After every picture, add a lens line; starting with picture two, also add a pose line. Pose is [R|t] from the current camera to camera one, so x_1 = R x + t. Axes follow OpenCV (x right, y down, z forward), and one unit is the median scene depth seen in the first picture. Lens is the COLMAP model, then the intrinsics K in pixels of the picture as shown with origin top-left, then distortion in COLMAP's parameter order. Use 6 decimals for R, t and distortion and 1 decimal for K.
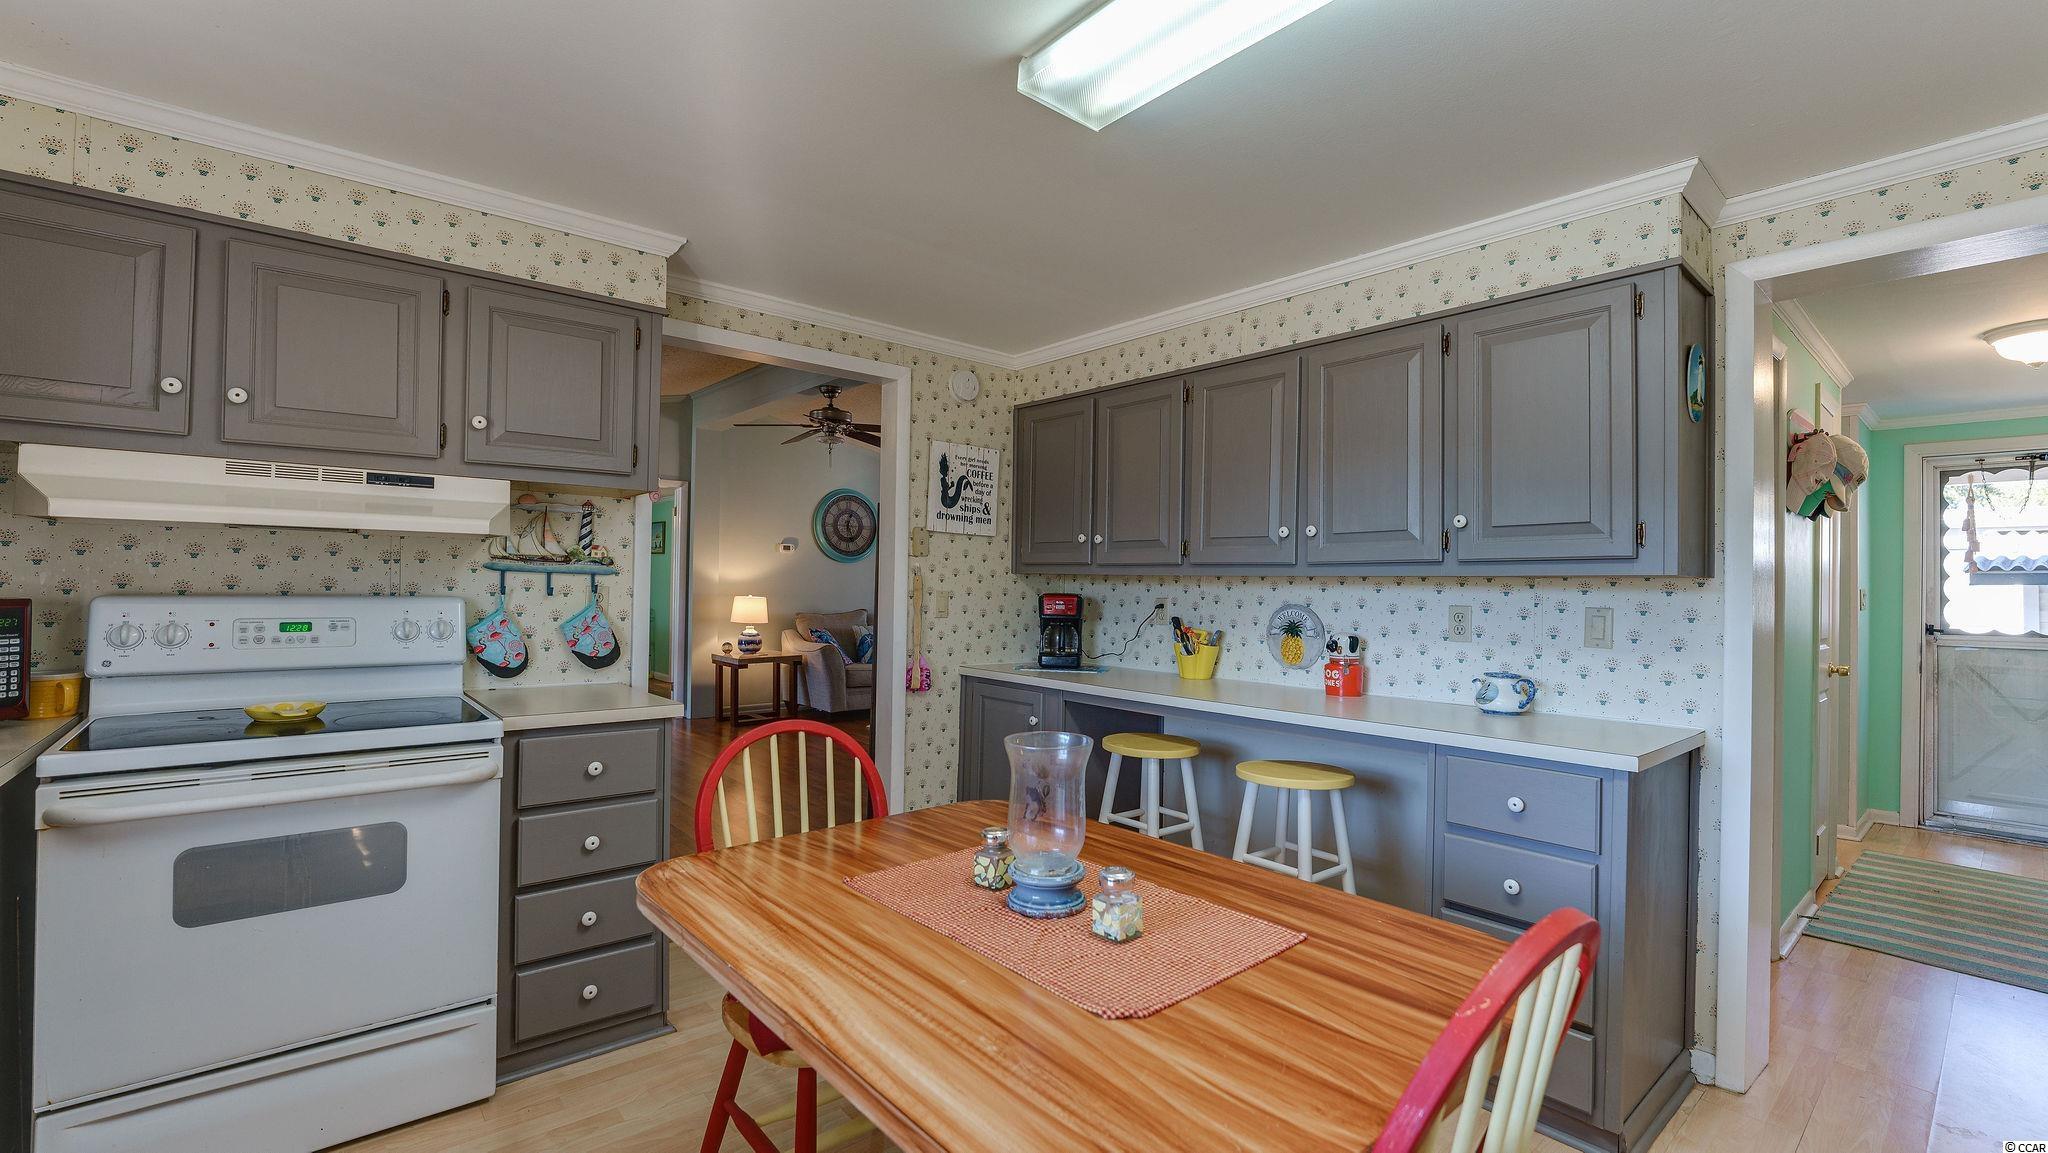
lens RADIAL K [[863.0, 0, 1013.8], [0, 863.0, 580.0], [0, 0, 1]] dist [-0.014704, 0.000298]
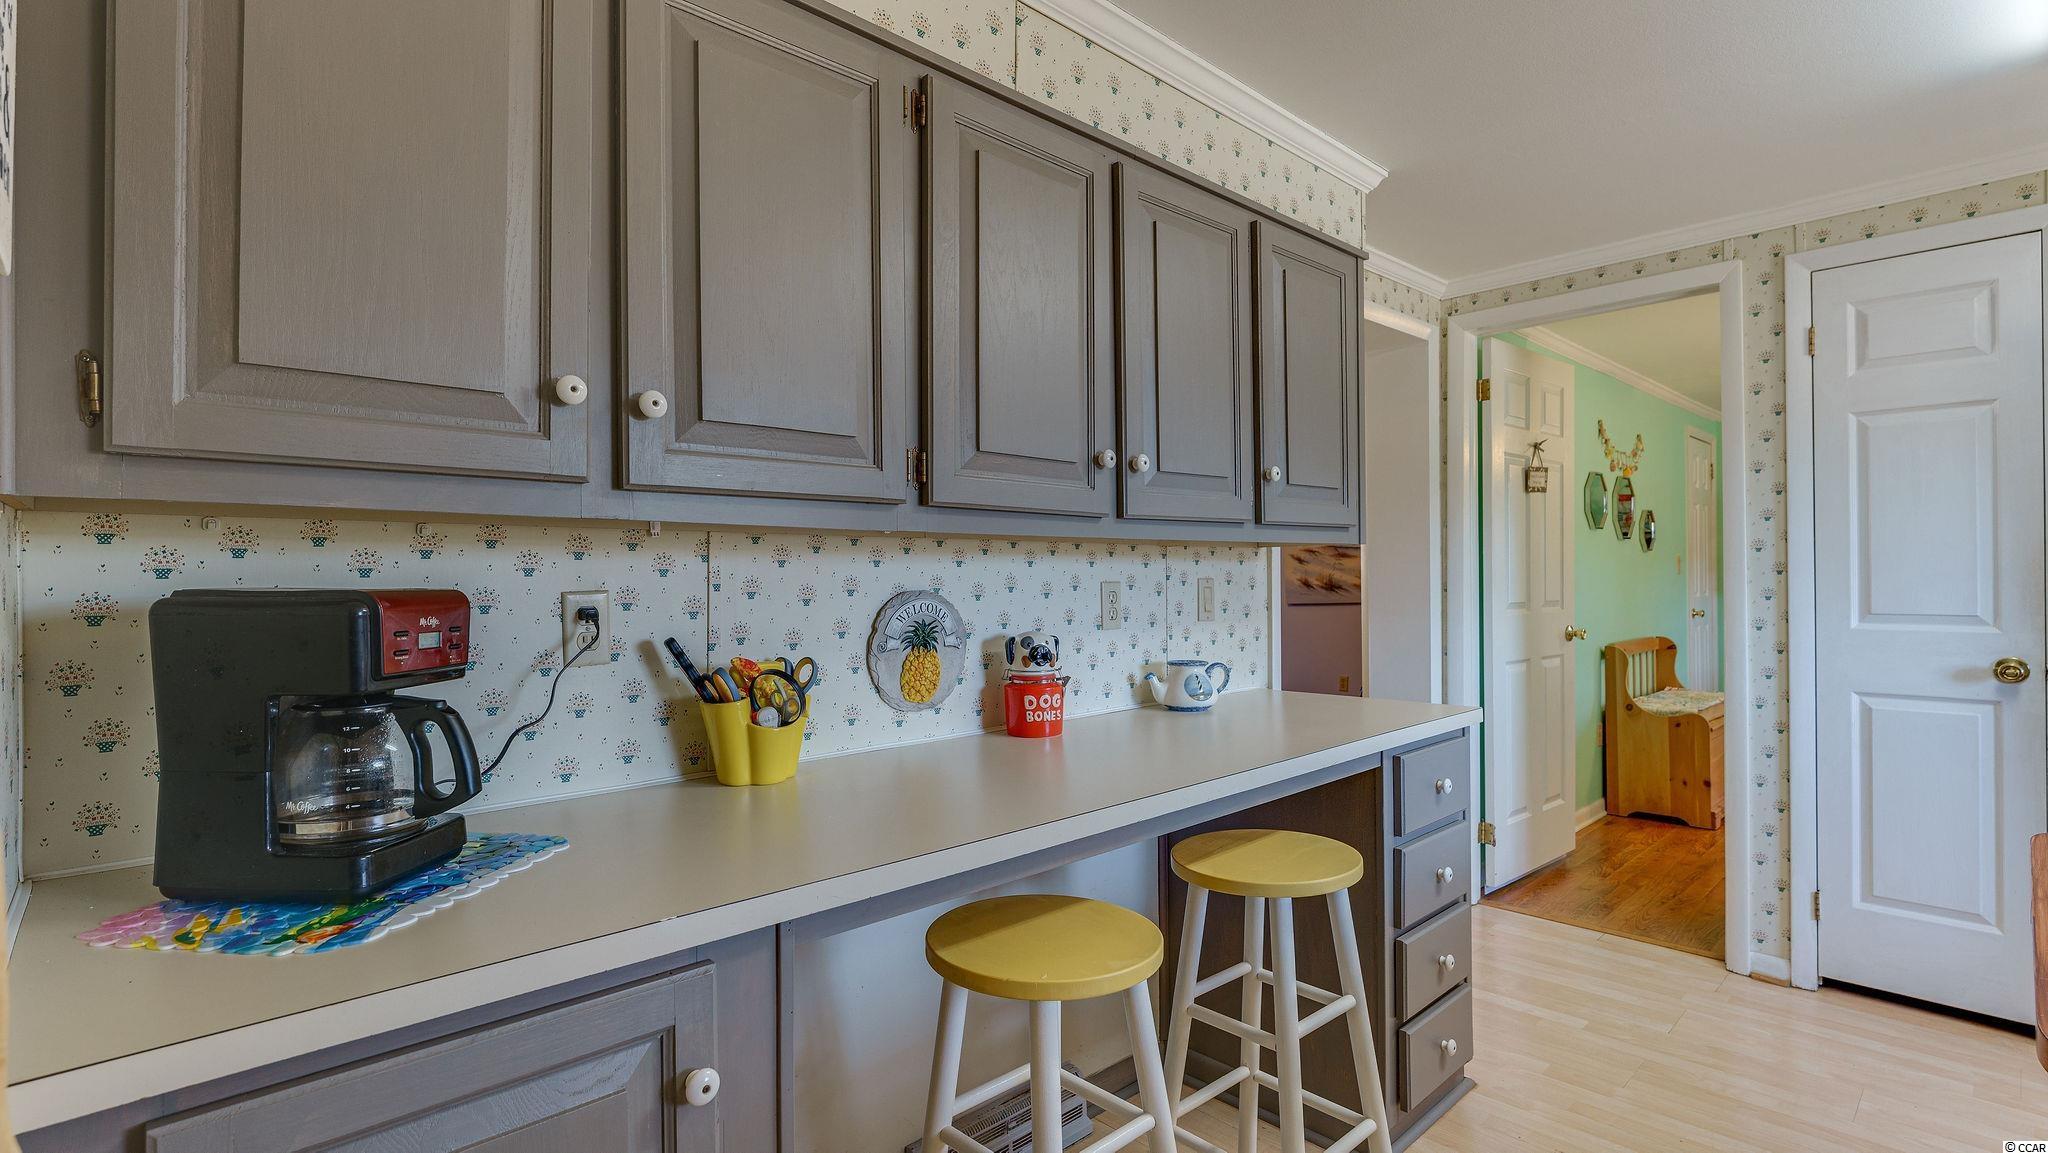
lens RADIAL K [[921.1, 0, 1023.1], [0, 921.1, 570.4], [0, 0, 1]] dist [-0.011816, -0.000205]
pose [[-0.030420, -0.012361, 0.999461, -0.288477], [0.000418, 0.999923, 0.012379, 0.009874], [-0.999537, 0.000794, -0.030413, 1.093857]]
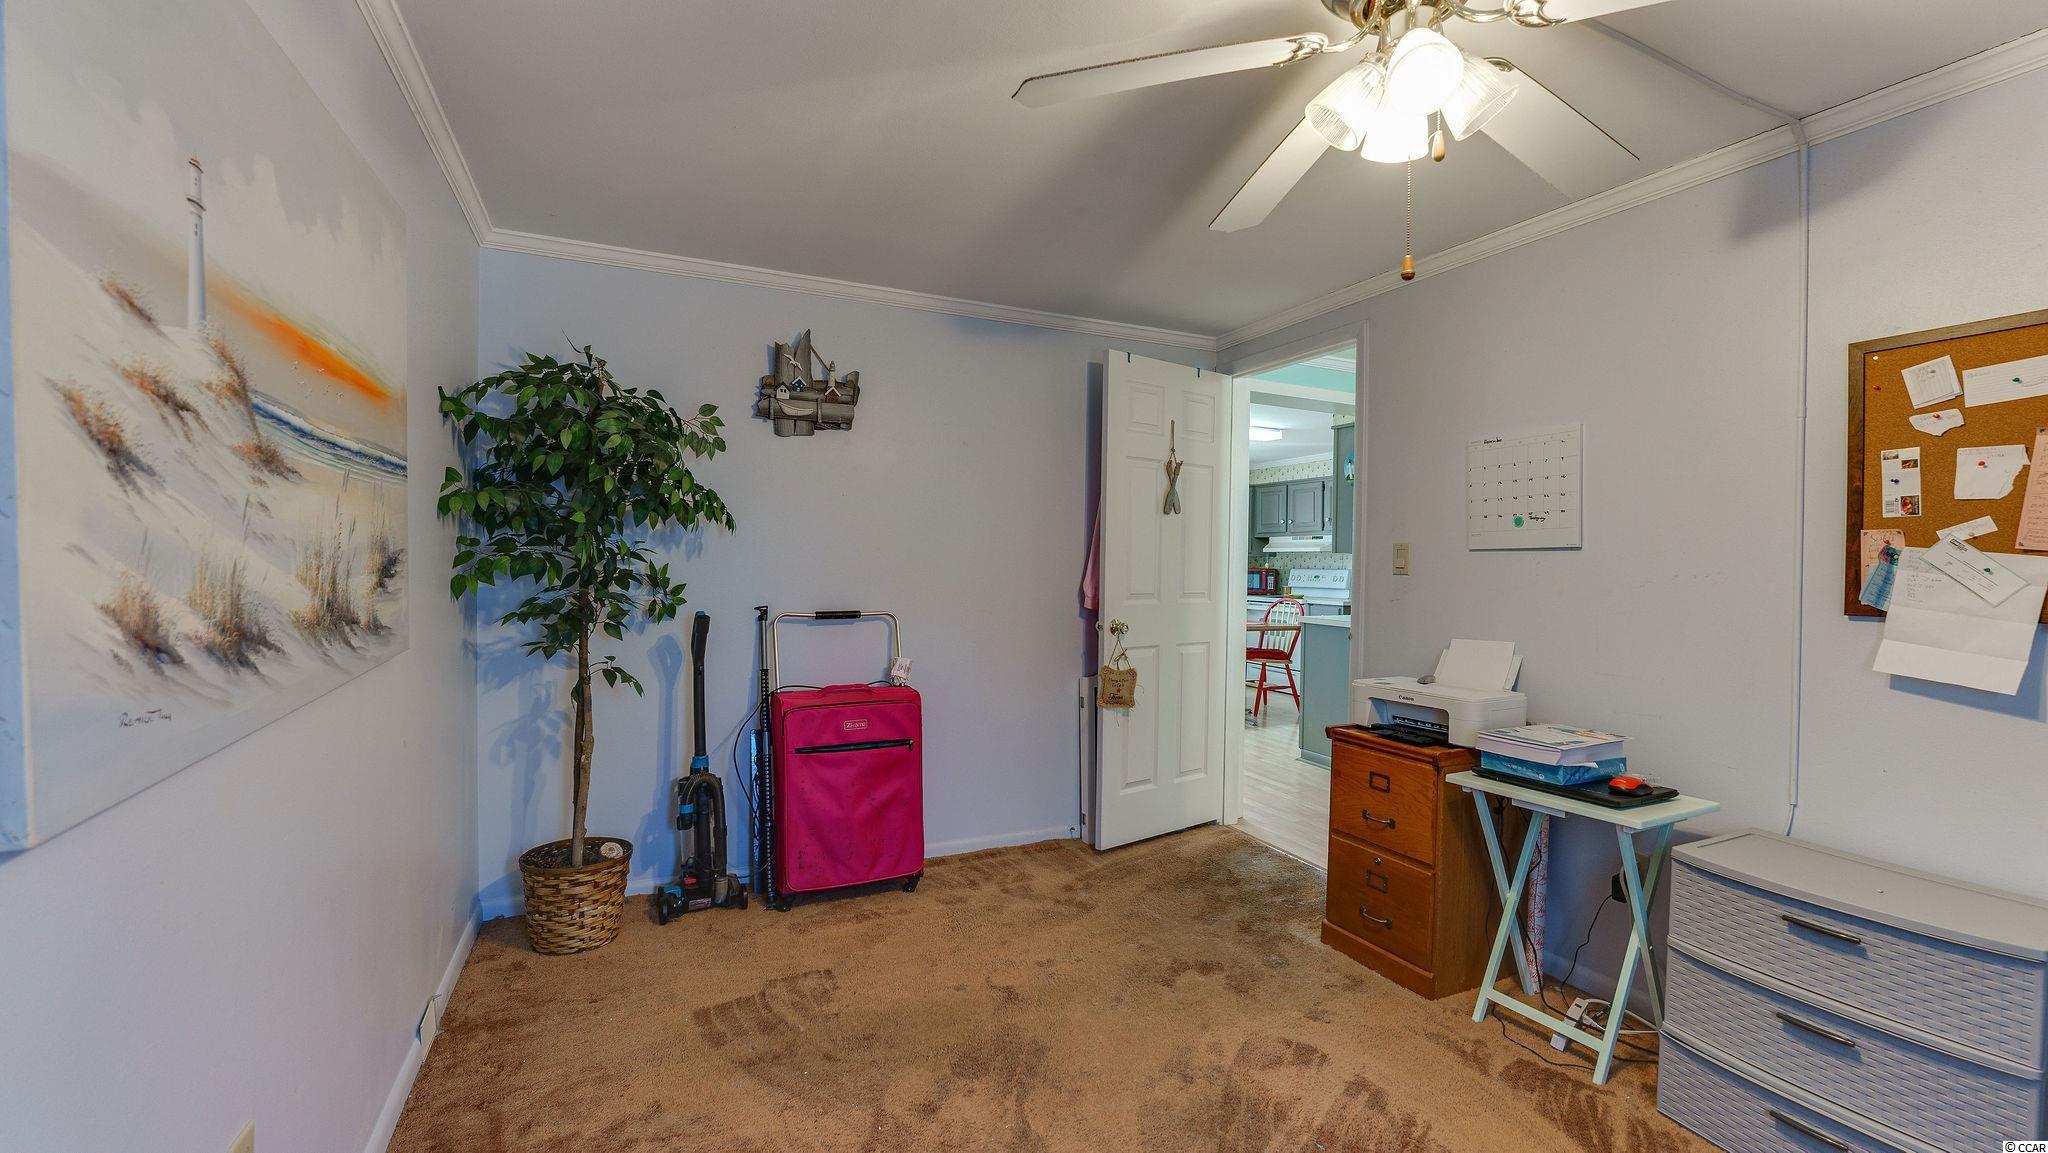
lens RADIAL K [[863.0, 0, 1023.3], [0, 863.0, 575.2], [0, 0, 1]] dist [-0.014704, 0.000298]
pose [[-0.253238, -0.007804, -0.967372, 2.571853], [-0.009077, 0.999943, -0.005690, 0.064595], [0.967361, 0.007340, -0.253295, 0.560090]]
